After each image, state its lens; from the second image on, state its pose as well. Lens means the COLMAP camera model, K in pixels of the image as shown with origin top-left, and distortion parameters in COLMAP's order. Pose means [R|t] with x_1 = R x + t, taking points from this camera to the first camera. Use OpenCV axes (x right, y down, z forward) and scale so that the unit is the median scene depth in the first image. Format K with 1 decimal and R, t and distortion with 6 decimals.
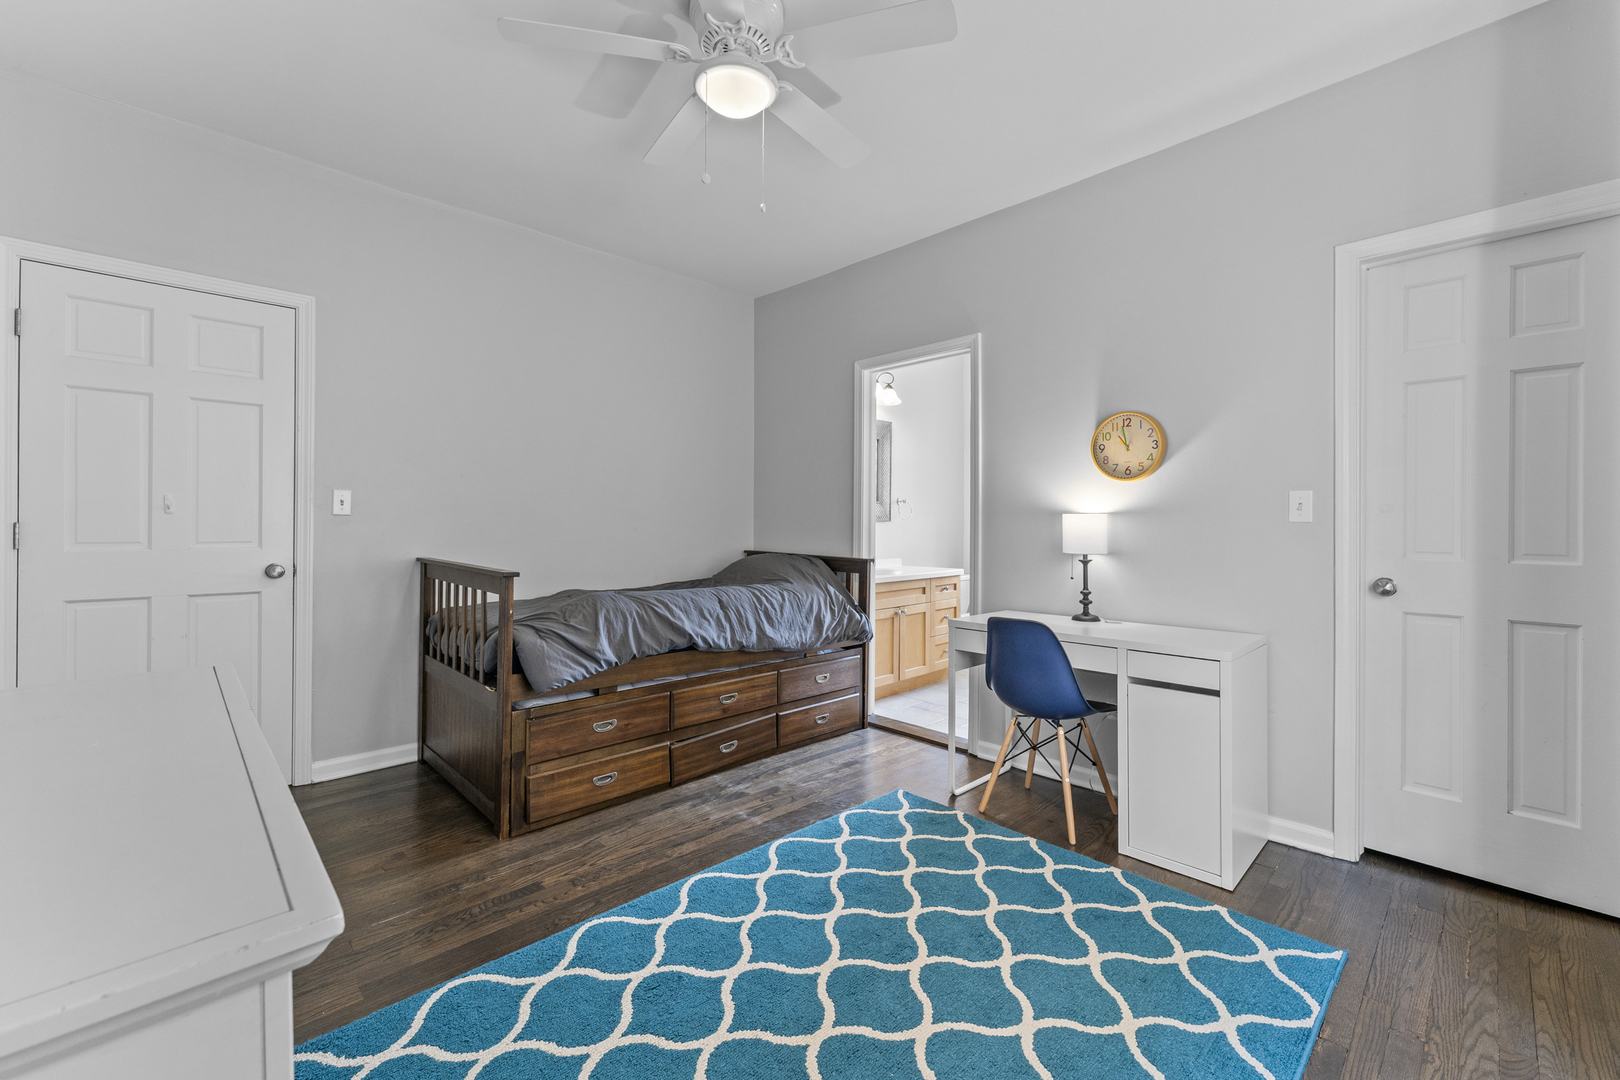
lens RADIAL K [[664.1, 0, 817.4], [0, 664.1, 530.6], [0, 0, 1]] dist [0.000646, 0.000227]
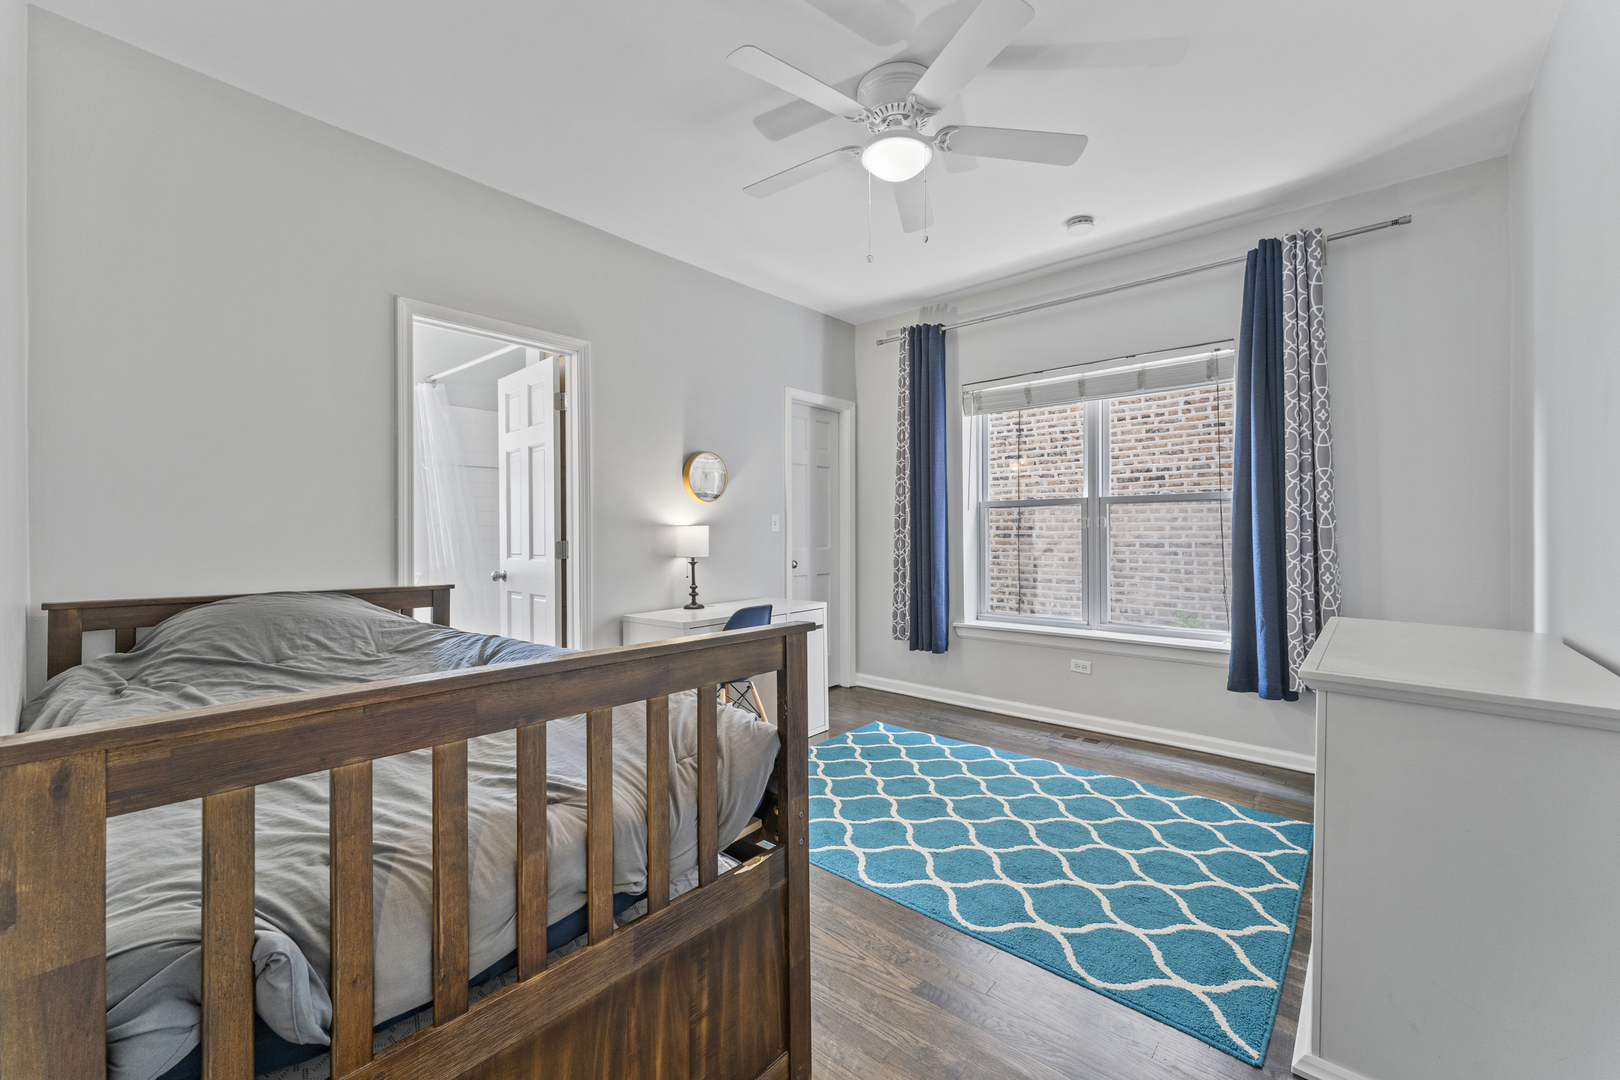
lens RADIAL K [[650.6, 0, 810.0], [0, 650.6, 540.0], [0, 0, 1]] dist [0.000272, 0.000158]
pose [[-0.078494, -0.014056, 0.996816, -0.940216], [0.015324, 0.999765, 0.015304, -0.015023], [-0.996797, 0.016476, -0.078260, 0.941568]]
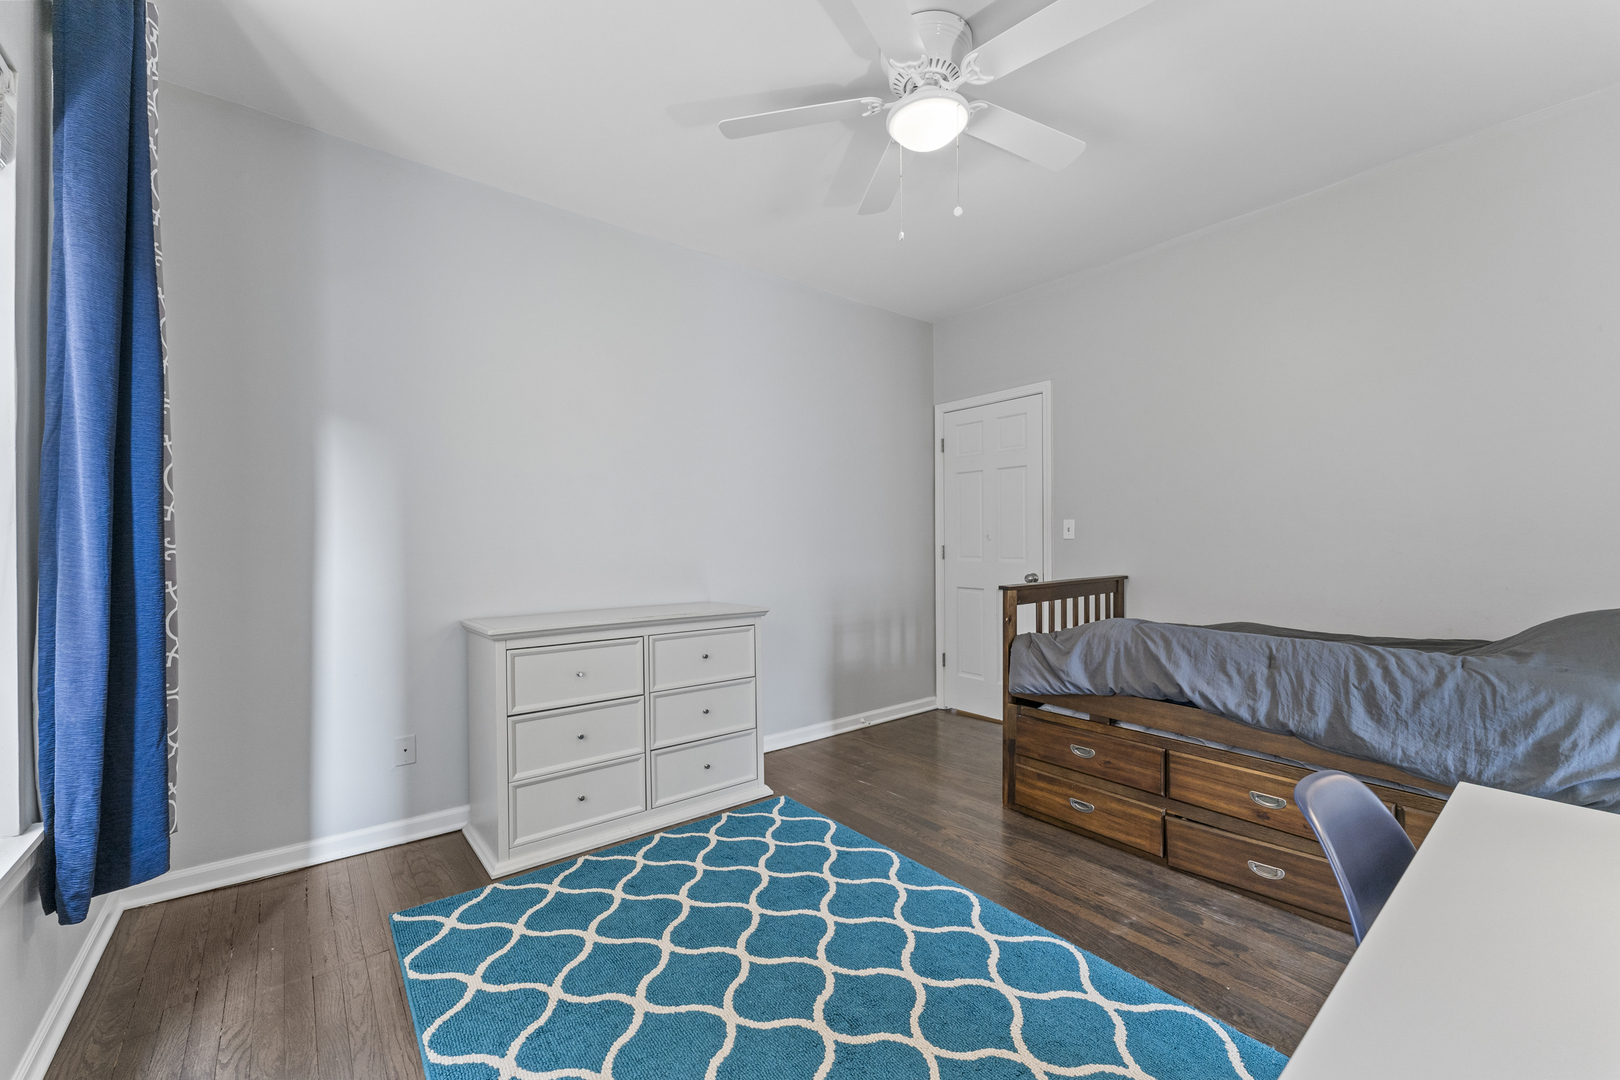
lens RADIAL K [[650.6, 0, 810.0], [0, 650.6, 540.0], [0, 0, 1]] dist [0.000272, 0.000158]
pose [[-0.101863, -0.008855, -0.994759, 0.681625], [-0.007388, 0.999940, -0.008144, -0.007685], [0.994771, 0.006520, -0.101922, 0.695576]]
